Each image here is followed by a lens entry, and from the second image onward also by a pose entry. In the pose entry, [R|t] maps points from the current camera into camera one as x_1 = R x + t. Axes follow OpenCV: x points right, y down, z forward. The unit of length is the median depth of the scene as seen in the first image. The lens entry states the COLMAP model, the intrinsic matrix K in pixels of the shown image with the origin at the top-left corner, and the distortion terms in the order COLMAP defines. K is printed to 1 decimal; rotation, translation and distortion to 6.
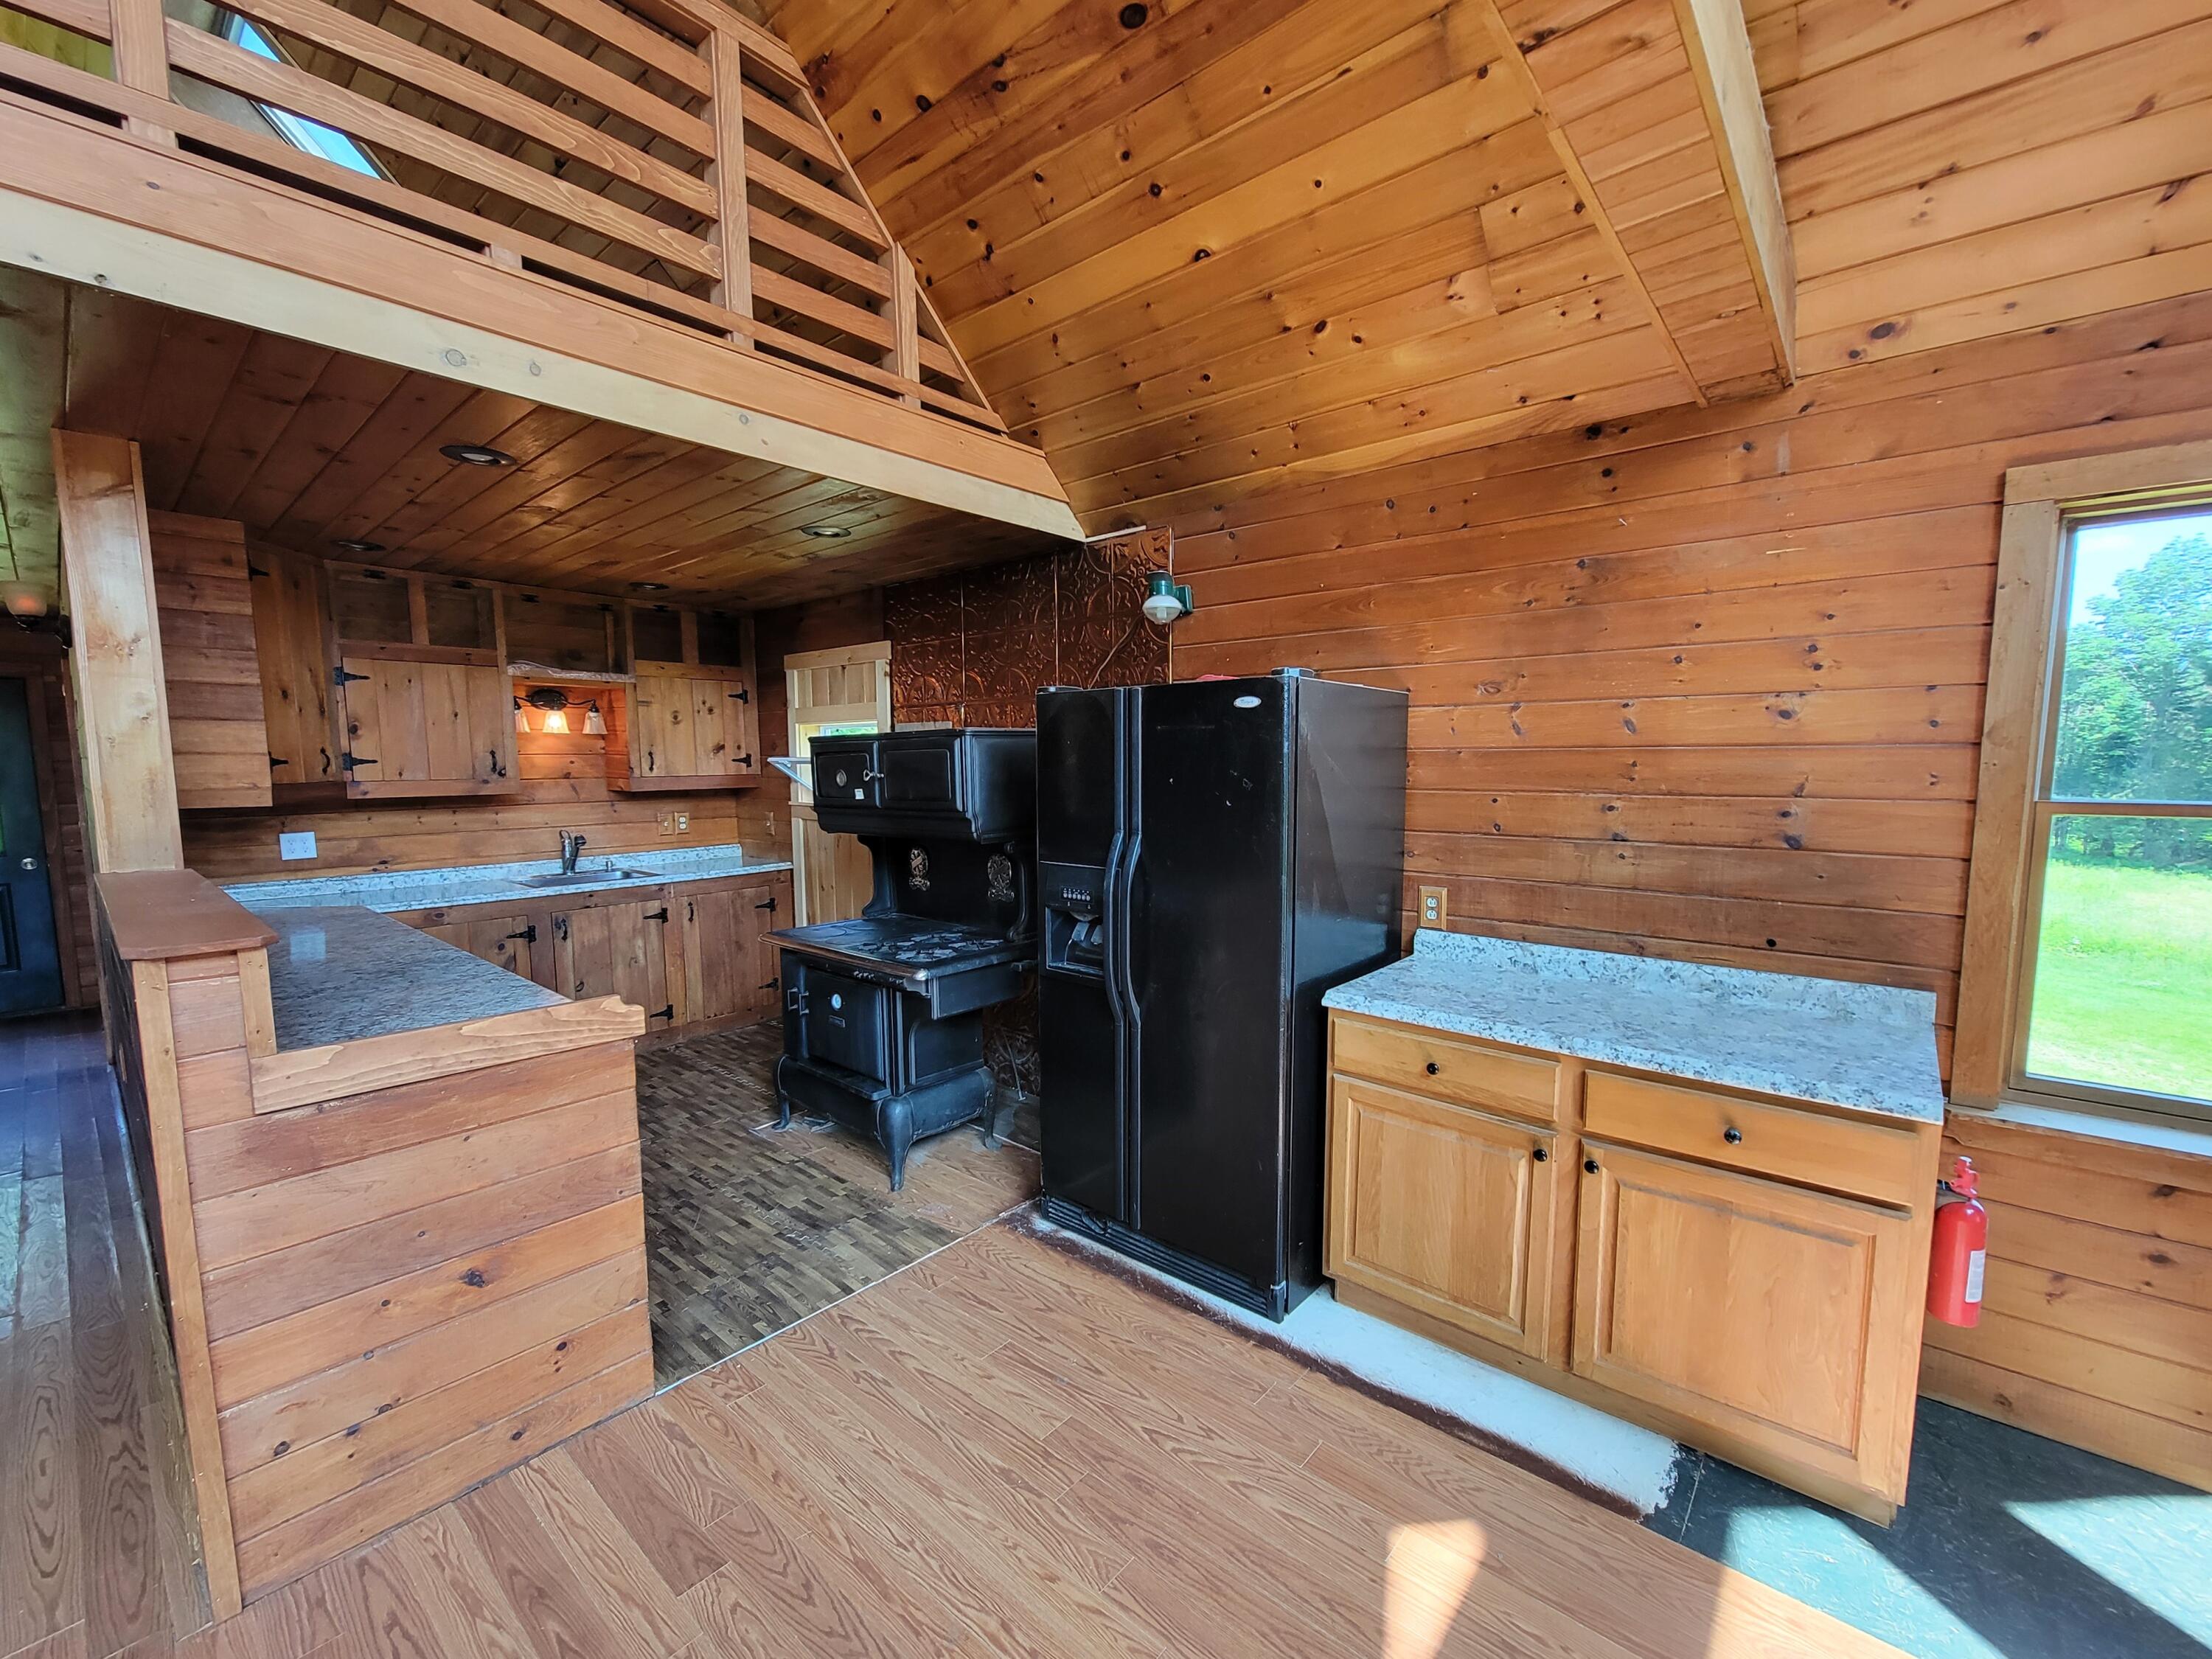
lens RADIAL K [[899.1, 0, 1109.9], [0, 899.1, 852.6], [0, 0, 1]] dist [0.002085, -0.003023]
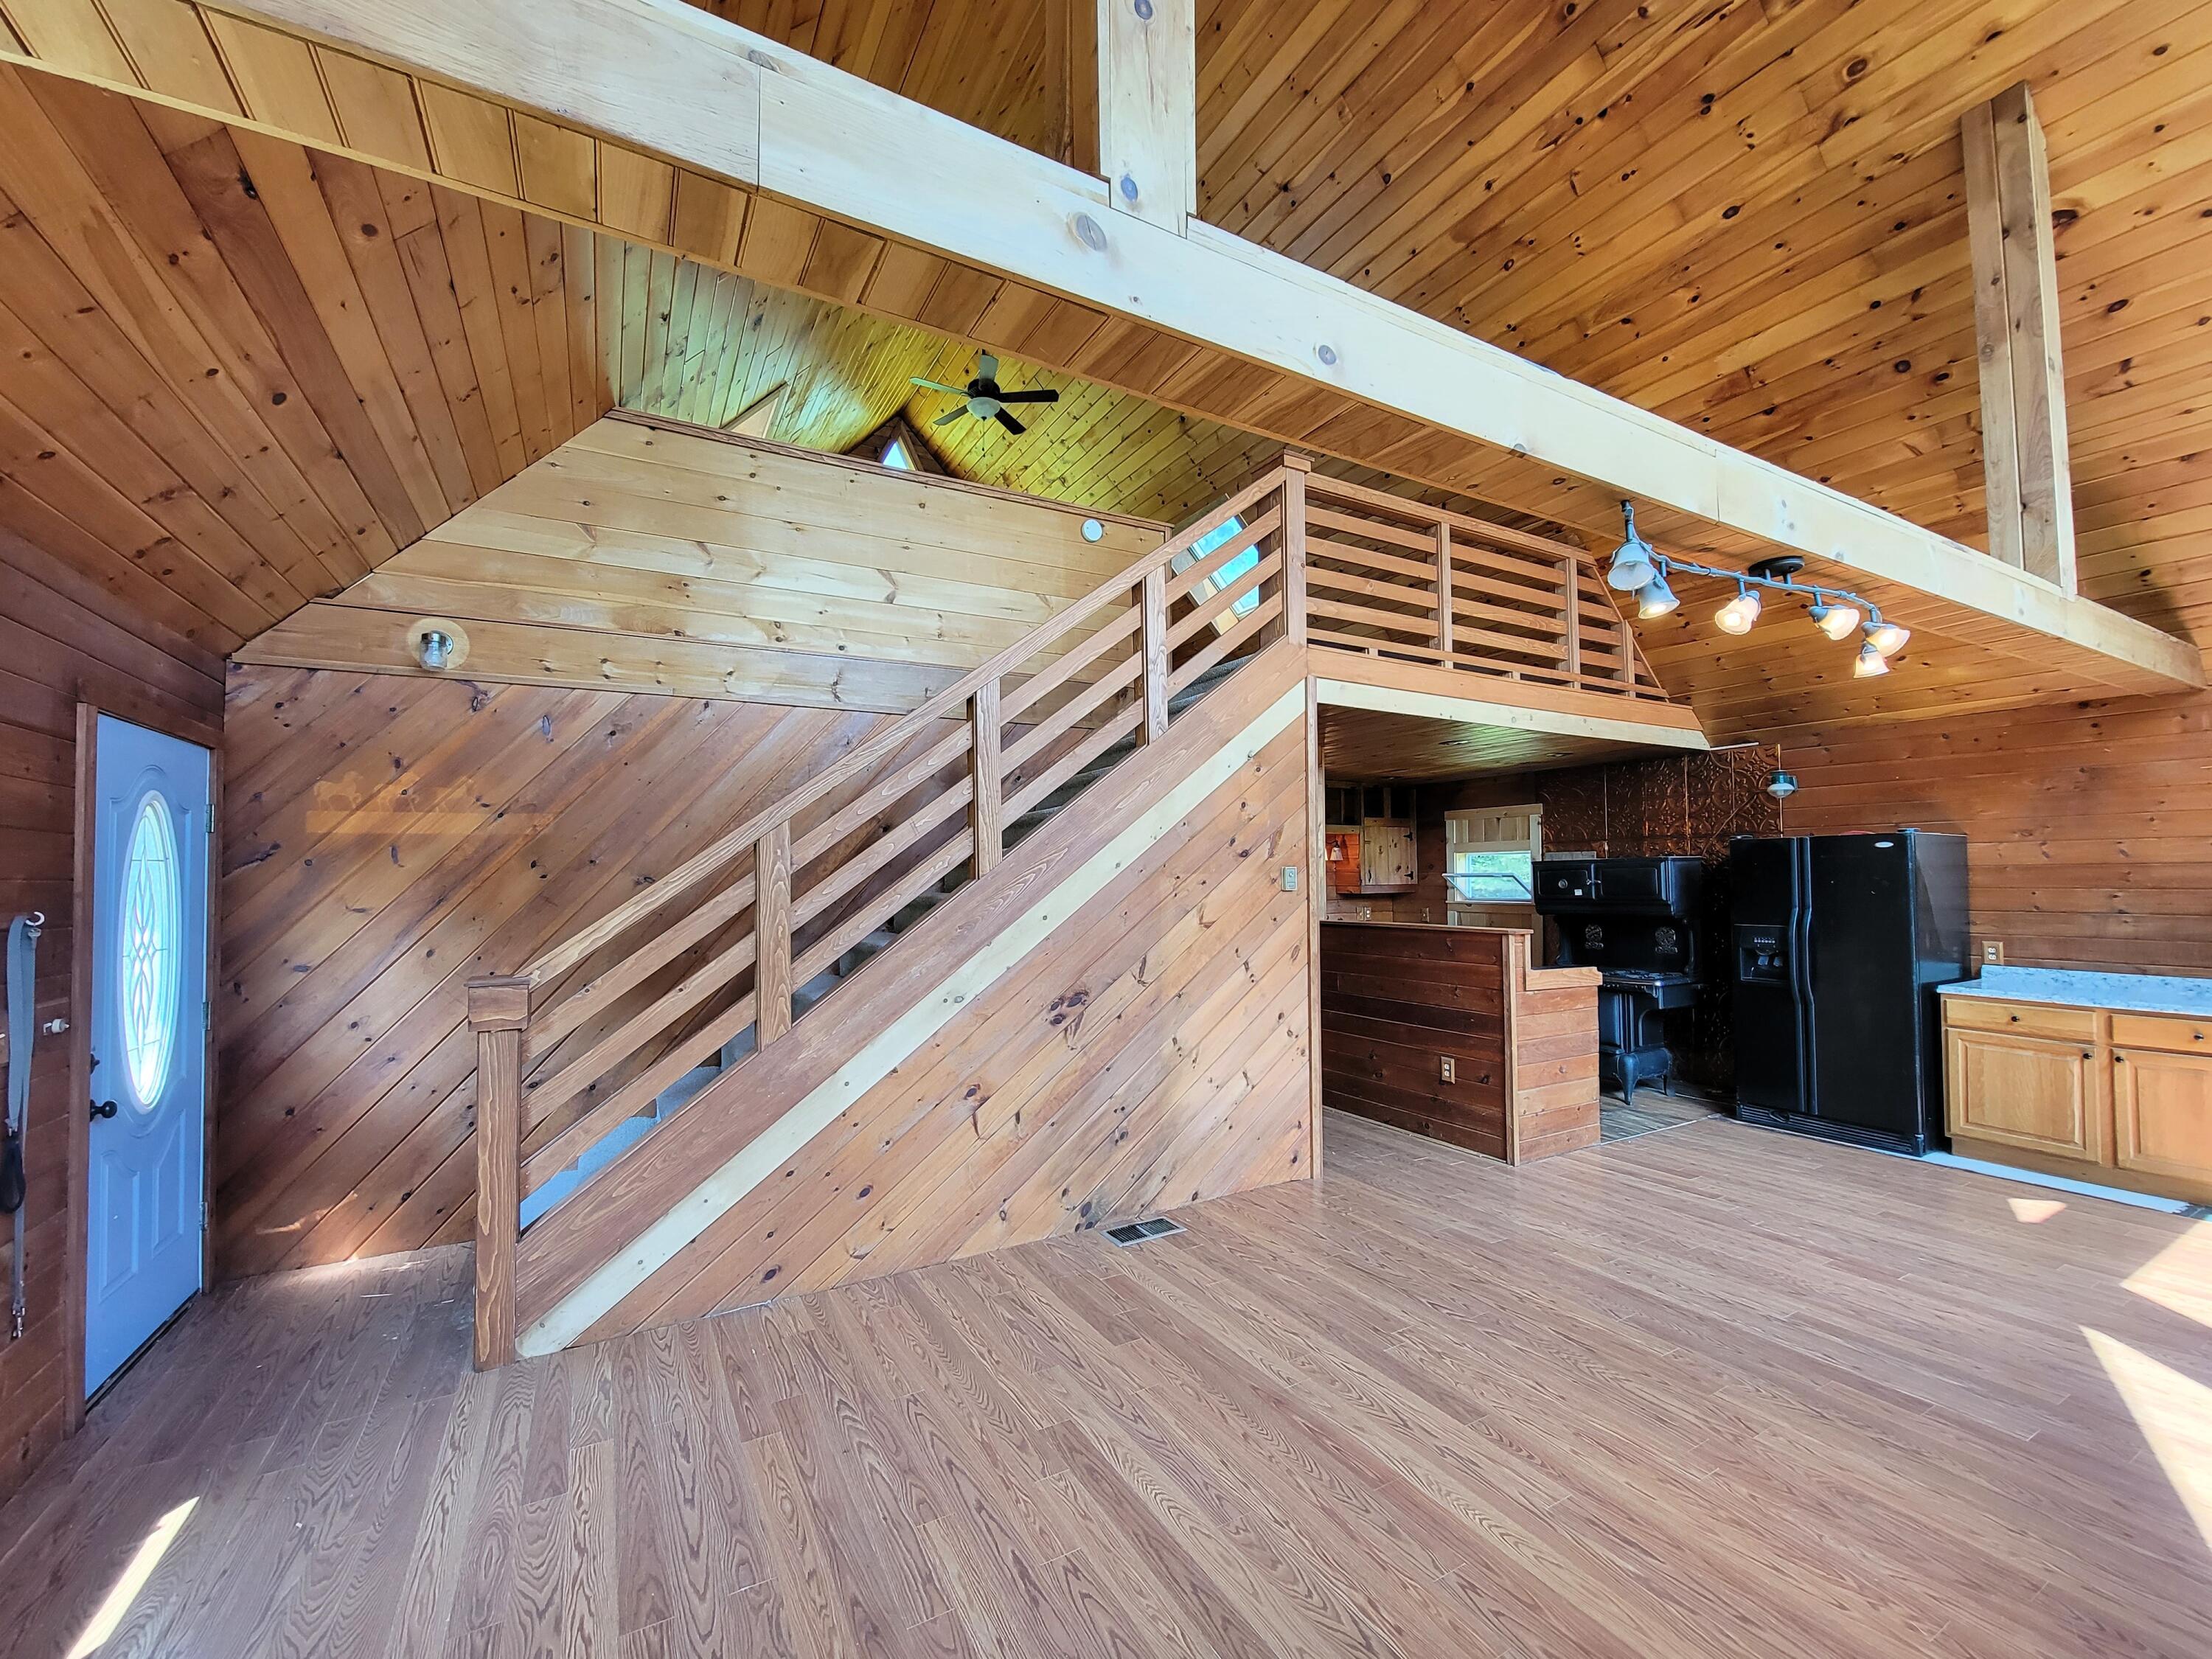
lens RADIAL K [[899.1, 0, 1105.0], [0, 899.1, 853.5], [0, 0, 1]] dist [0.002085, -0.003023]
pose [[0.940705, -0.012005, -0.339012, -0.626423], [-0.032363, 0.991639, -0.124919, 0.129968], [0.337677, 0.128484, 0.932452, -1.164017]]
